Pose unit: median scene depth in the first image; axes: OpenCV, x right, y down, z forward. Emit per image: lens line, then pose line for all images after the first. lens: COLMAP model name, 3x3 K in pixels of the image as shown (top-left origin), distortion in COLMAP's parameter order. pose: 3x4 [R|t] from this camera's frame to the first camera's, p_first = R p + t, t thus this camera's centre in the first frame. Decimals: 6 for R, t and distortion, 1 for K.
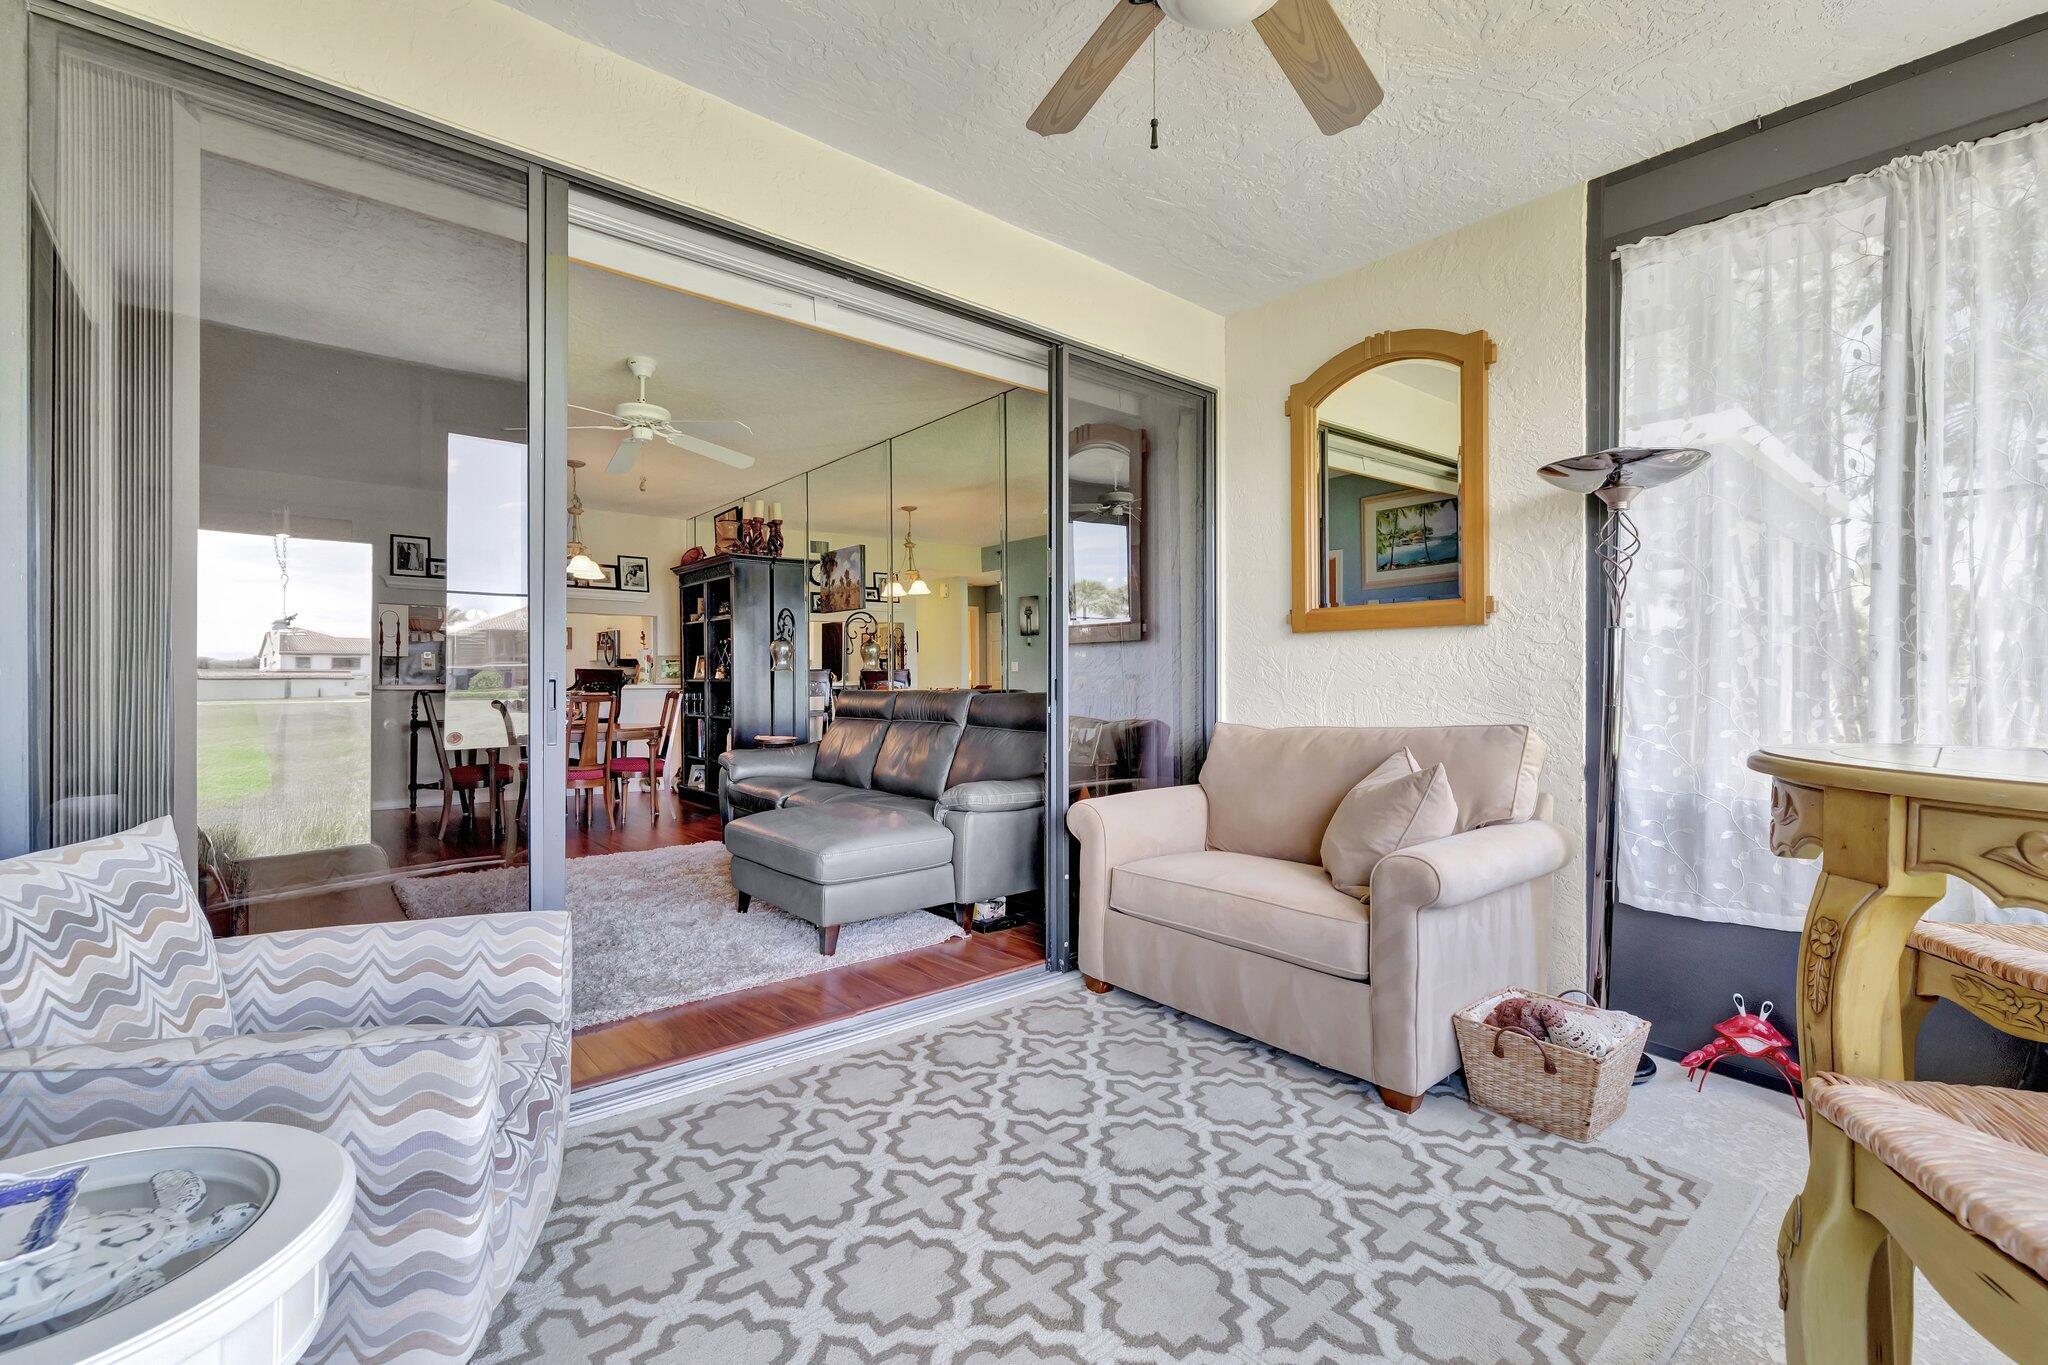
lens RADIAL K [[882.3, 0, 1006.7], [0, 882.3, 693.7], [0, 0, 1]] dist [-0.000464, -0.000623]
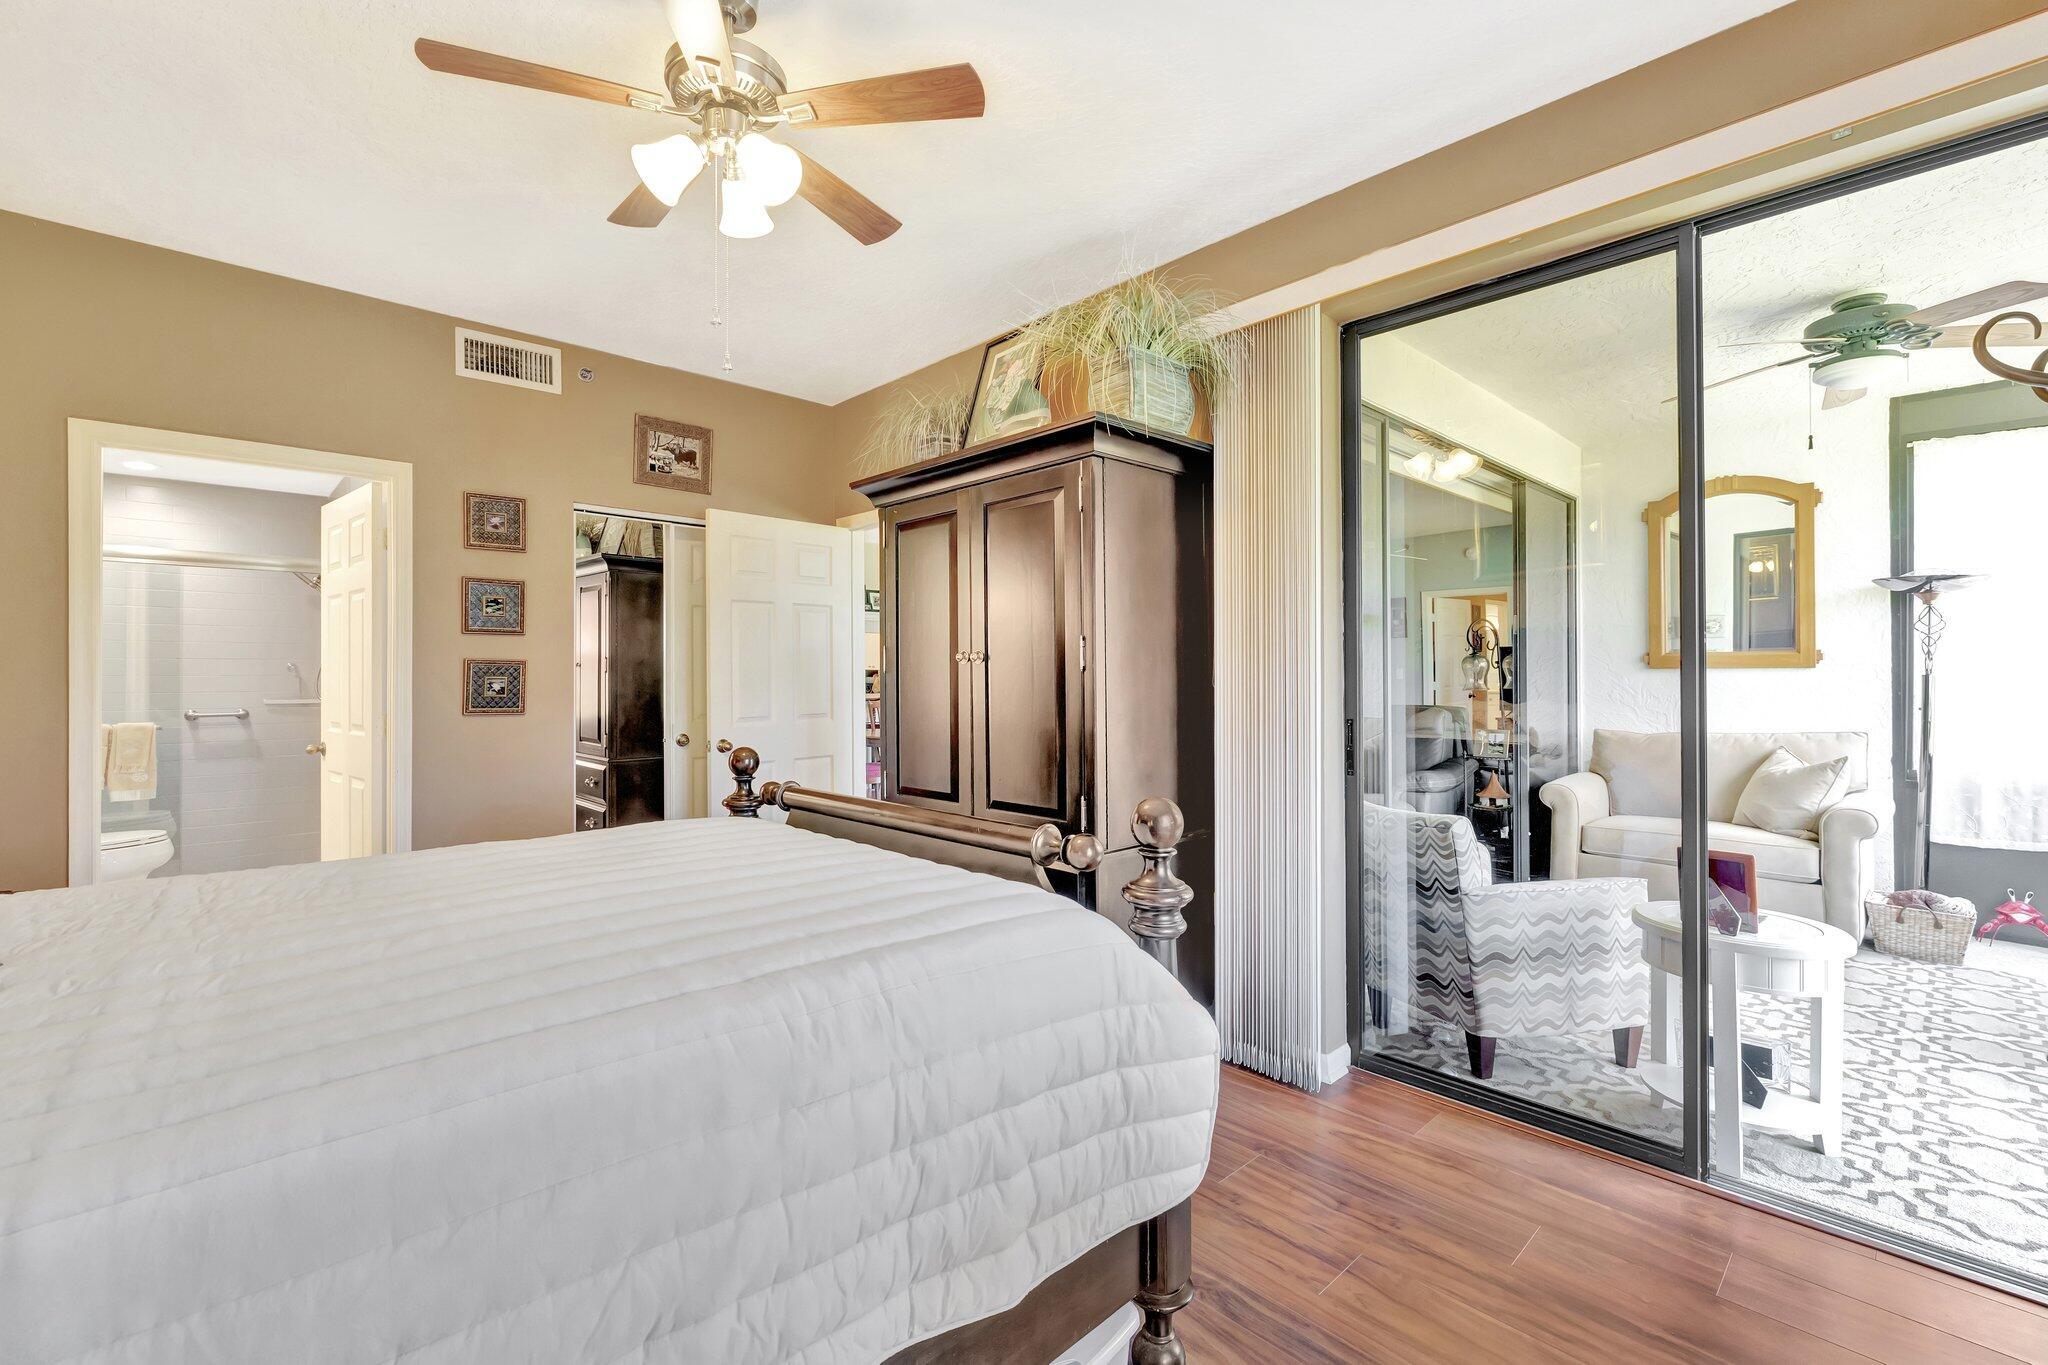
lens RADIAL K [[882.3, 0, 1016.8], [0, 882.3, 675.5], [0, 0, 1]] dist [-0.000464, -0.000623]
pose [[0.998530, -0.002865, 0.054118, -0.984803], [0.003797, 0.999846, -0.017127, -0.042809], [-0.054060, 0.017307, 0.998388, -0.505649]]
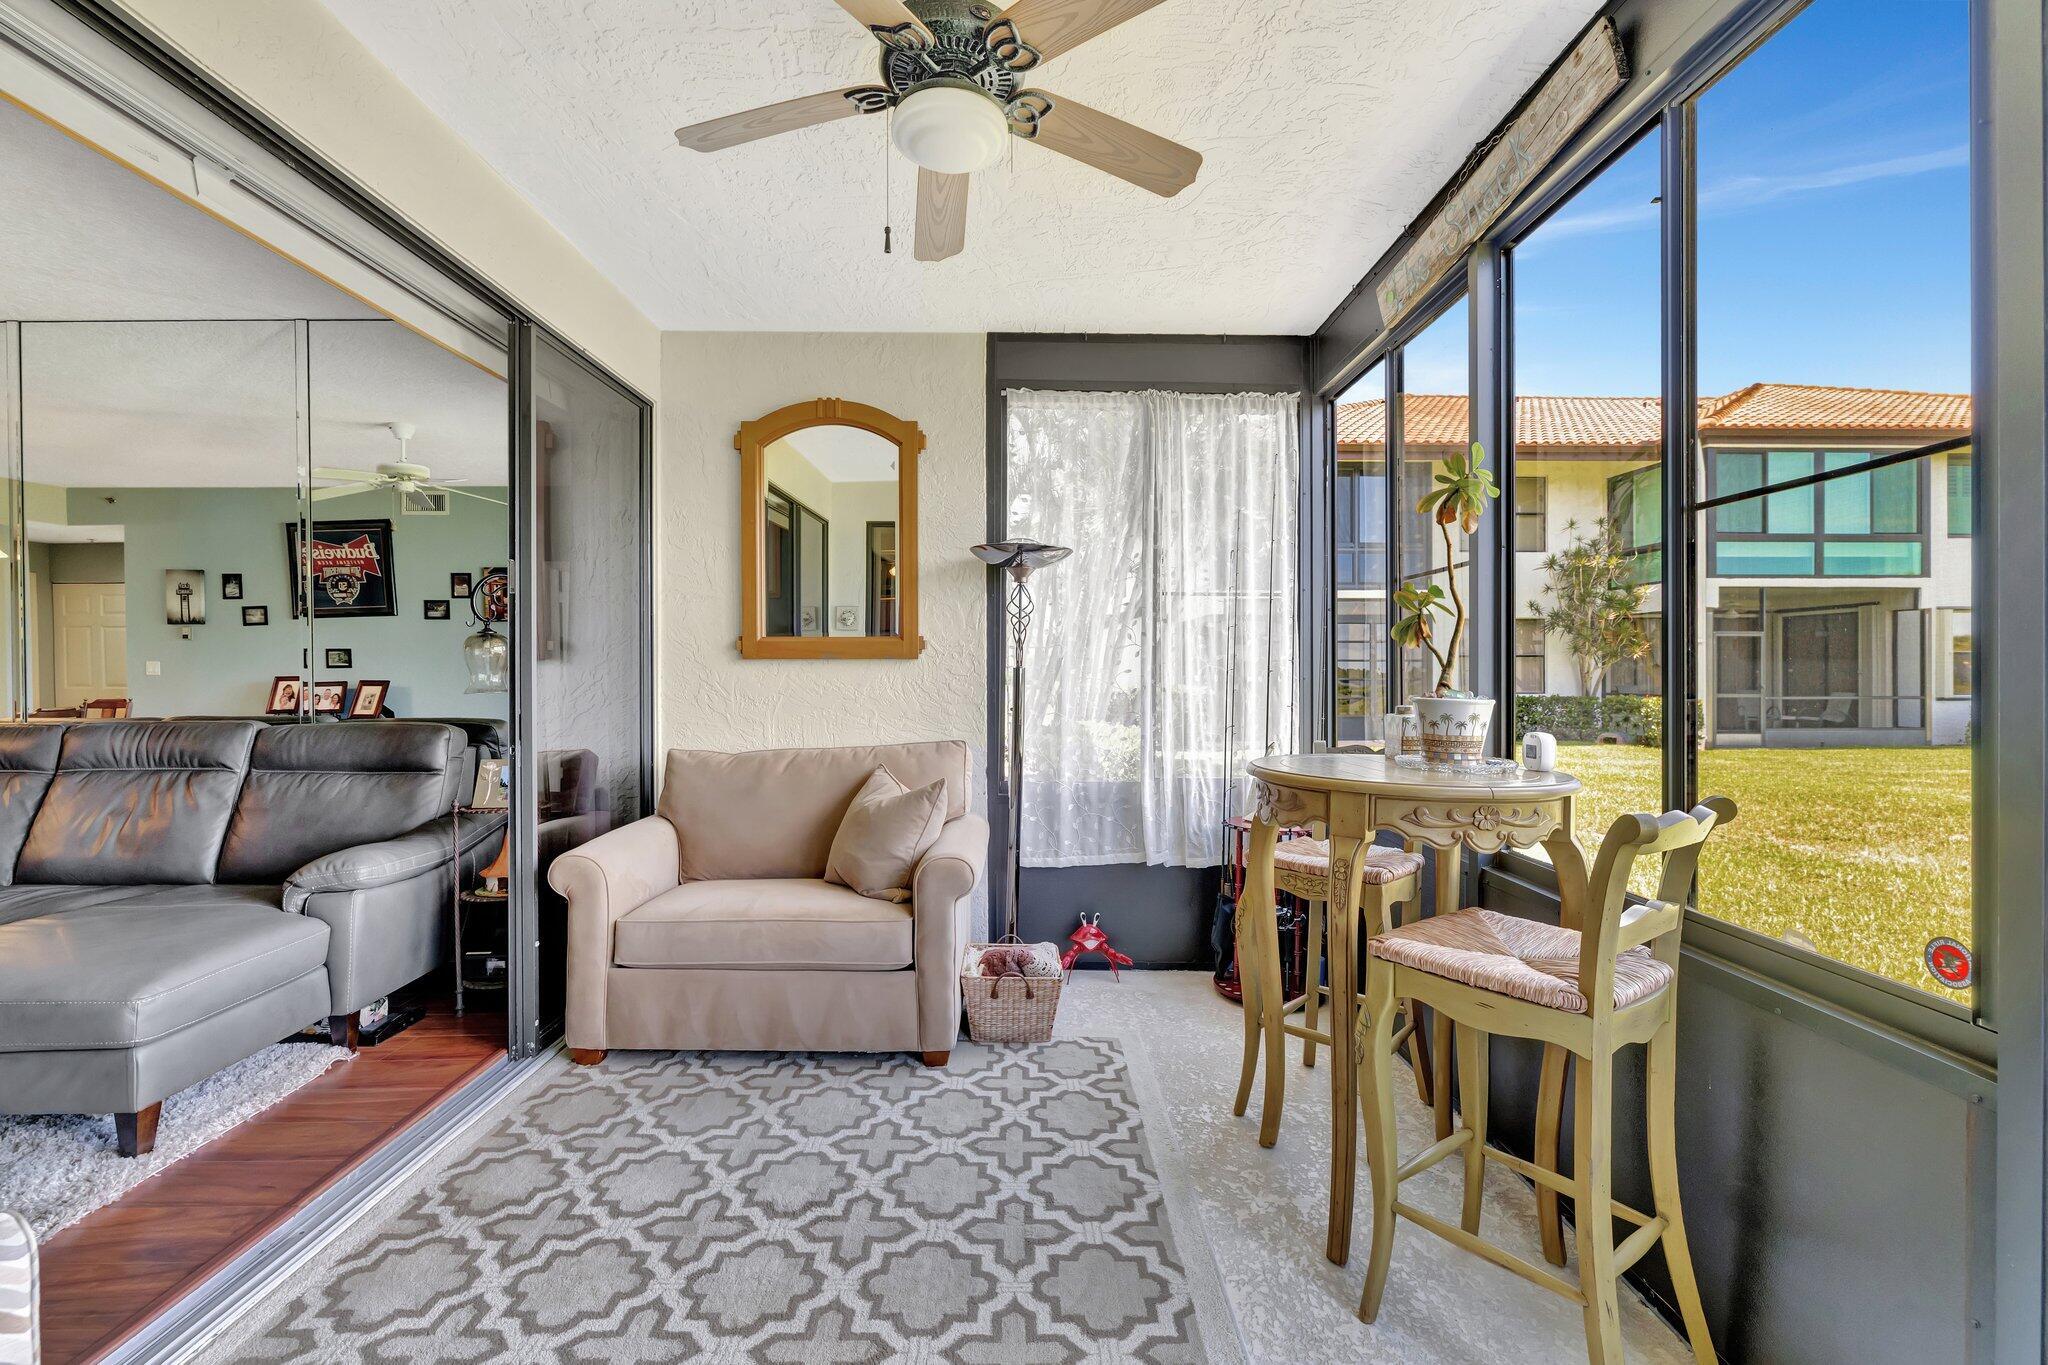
lens RADIAL K [[882.3, 0, 1030.9], [0, 882.3, 683.5], [0, 0, 1]] dist [-0.000464, -0.000623]
pose [[0.630930, -0.011206, 0.775759, -0.323194], [0.011960, 0.999917, 0.004718, -0.048149], [-0.775748, 0.006301, 0.631012, 0.096260]]
